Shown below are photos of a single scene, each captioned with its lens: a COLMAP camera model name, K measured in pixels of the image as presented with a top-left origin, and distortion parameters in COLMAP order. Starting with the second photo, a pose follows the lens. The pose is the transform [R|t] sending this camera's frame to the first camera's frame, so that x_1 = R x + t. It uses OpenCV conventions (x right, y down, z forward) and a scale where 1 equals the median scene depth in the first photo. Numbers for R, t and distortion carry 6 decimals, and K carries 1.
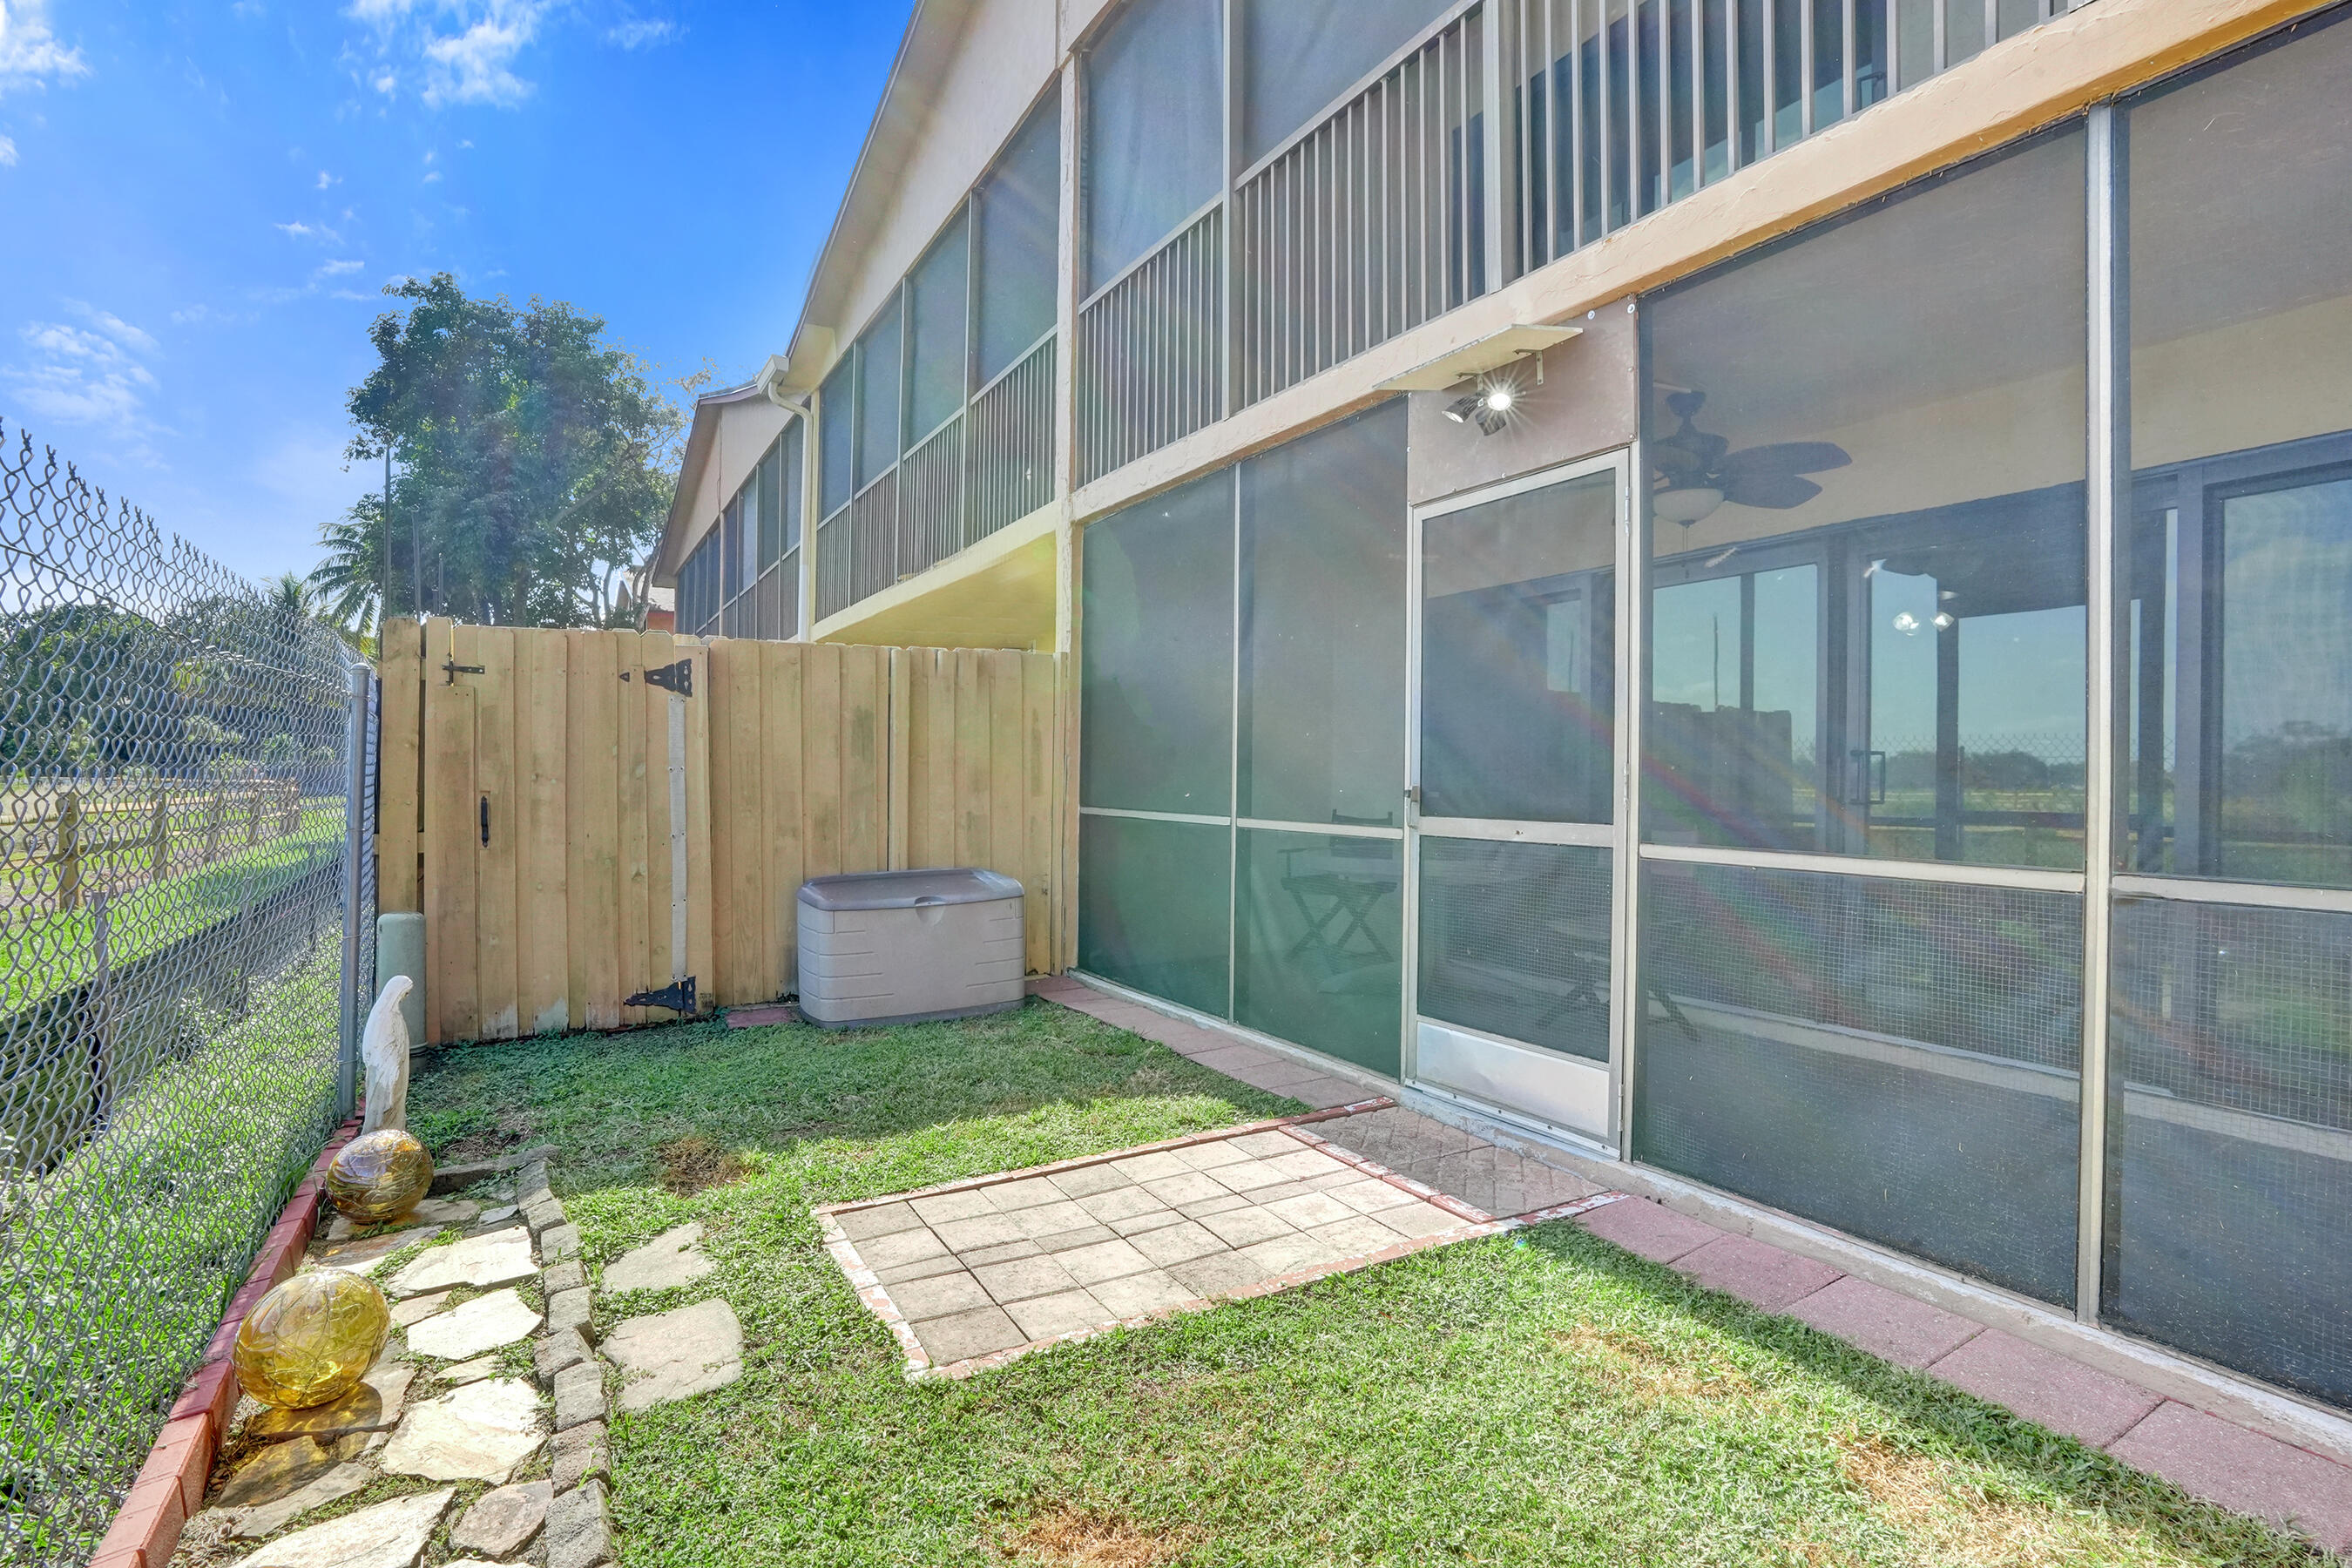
lens RADIAL K [[1162.5, 0, 1188.7], [0, 1162.5, 792.9], [0, 0, 1]] dist [-0.026571, 0.000513]
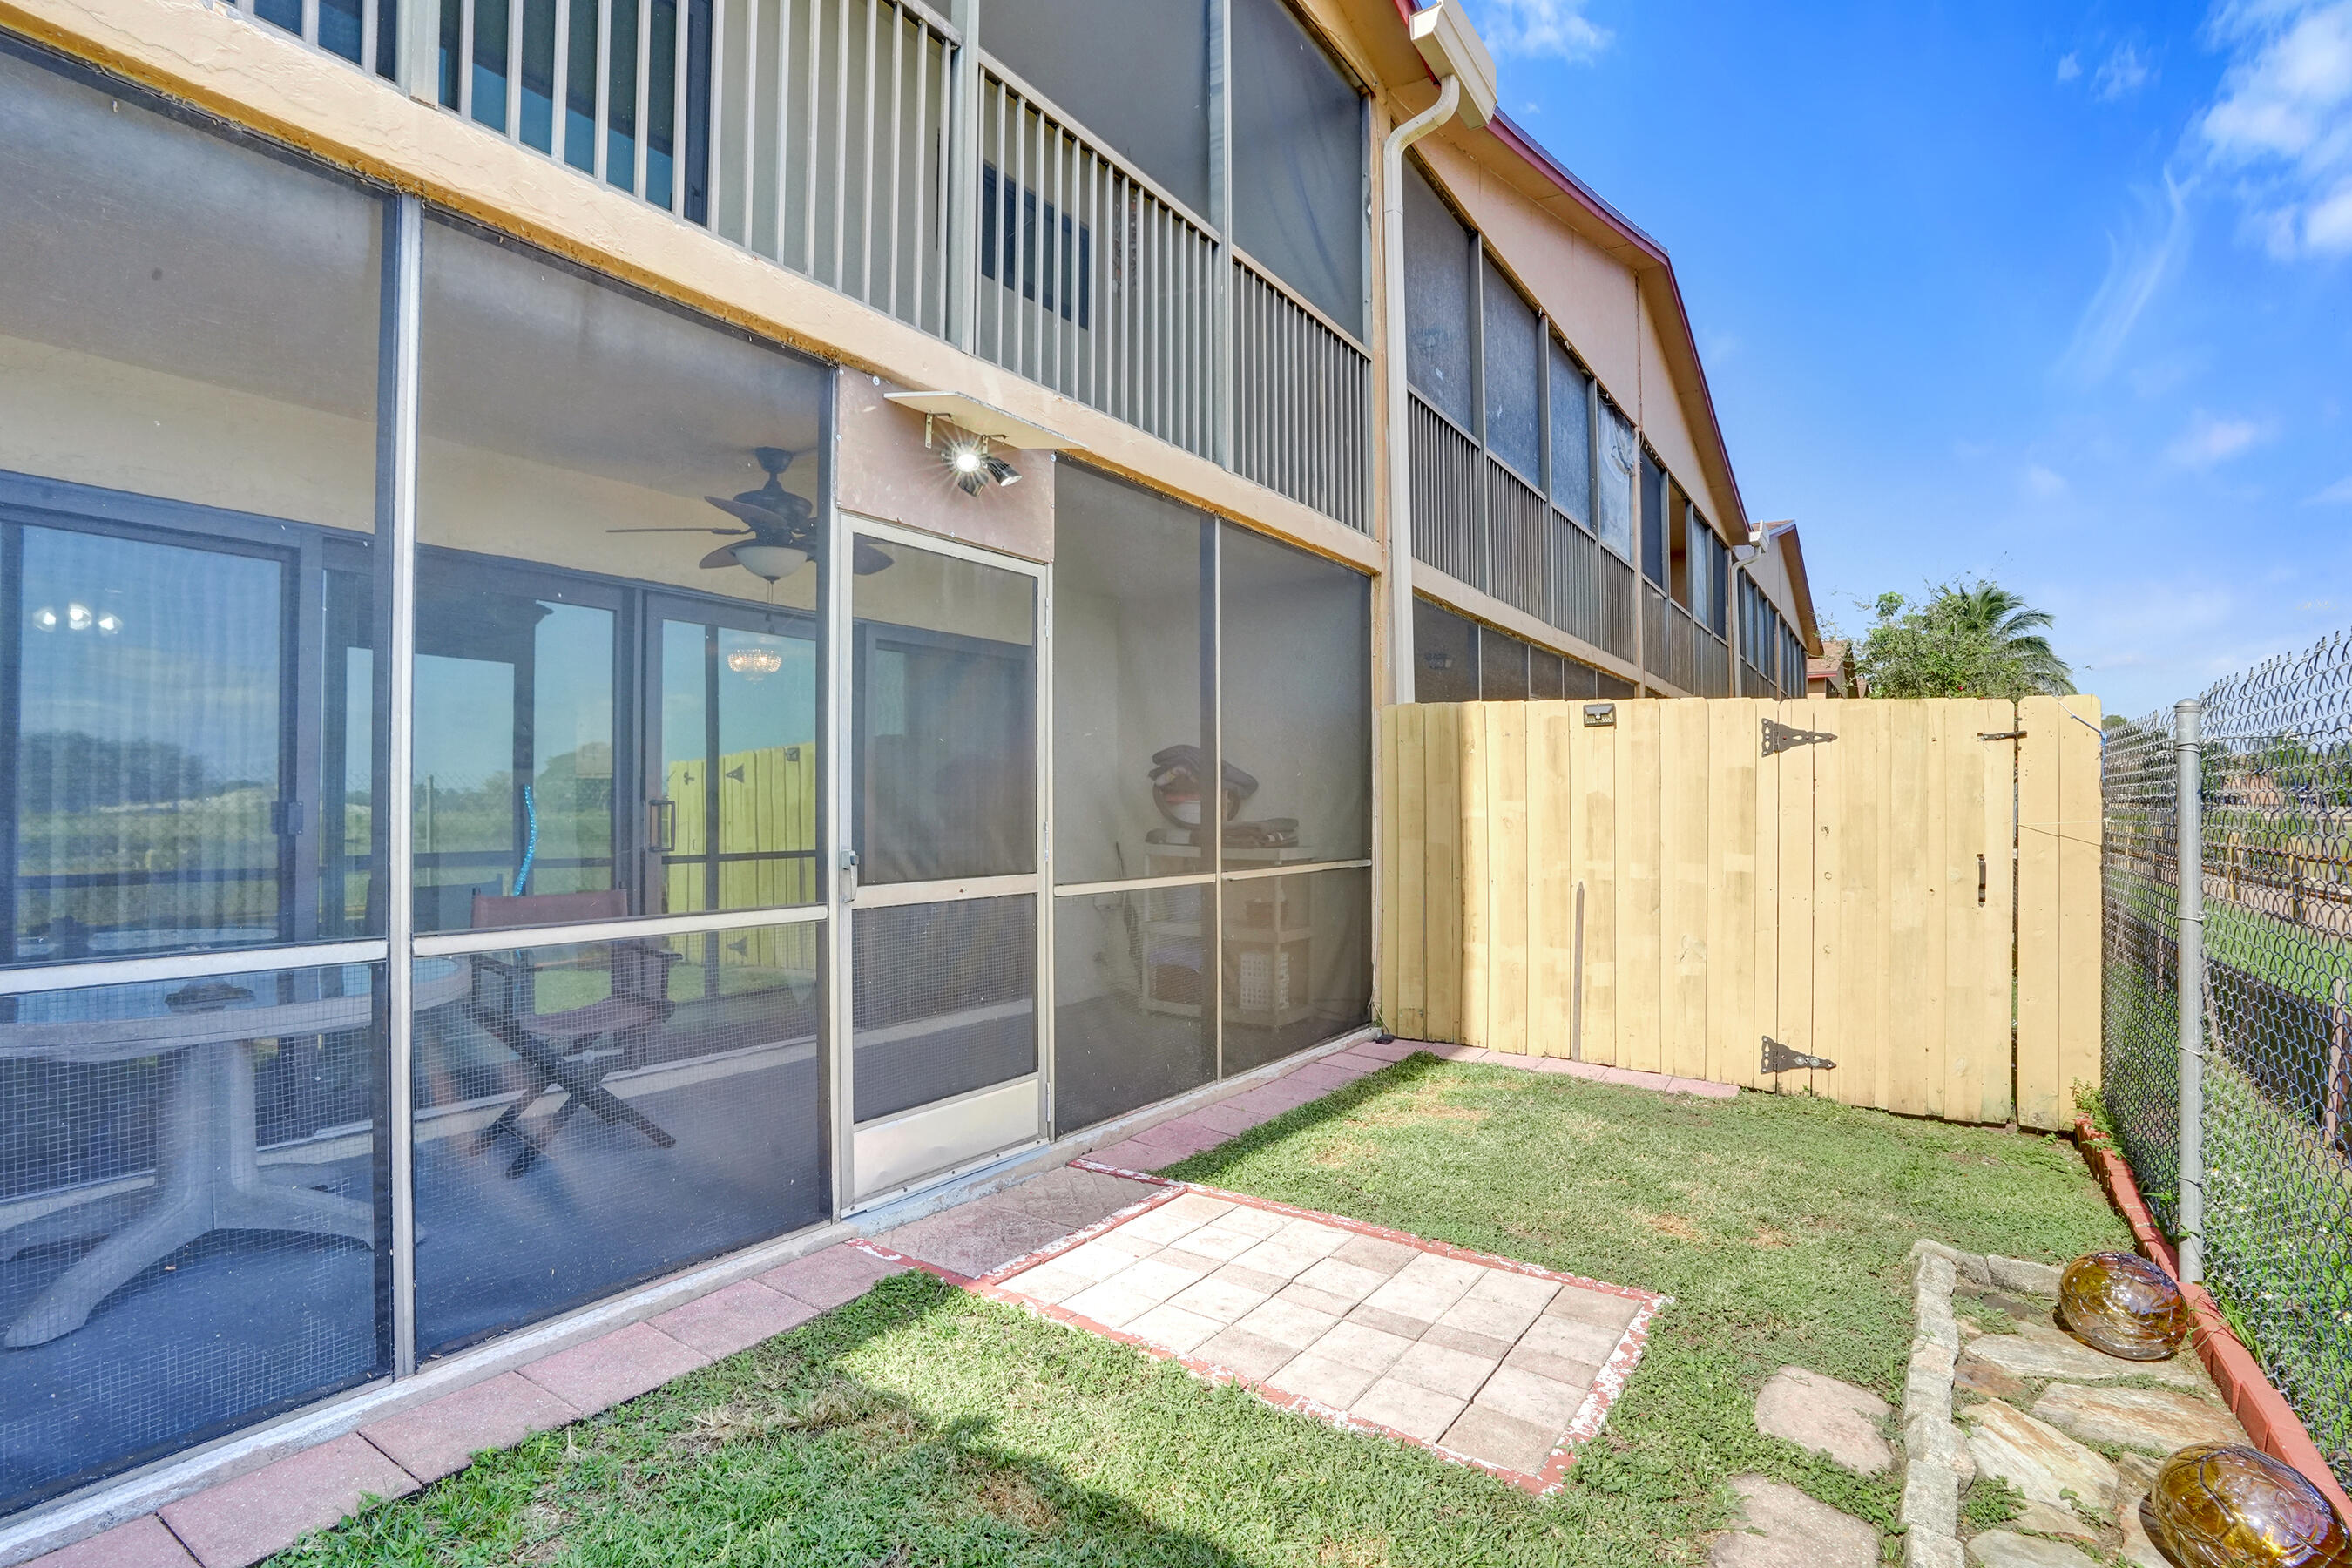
lens RADIAL K [[1162.5, 0, 1188.7], [0, 1162.5, 792.9], [0, 0, 1]] dist [-0.026571, 0.000513]
pose [[-0.438668, 0.002114, 0.898647, -0.787999], [0.006739, 0.999977, 0.000937, -0.055449], [-0.898624, 0.006467, -0.438672, 1.381058]]
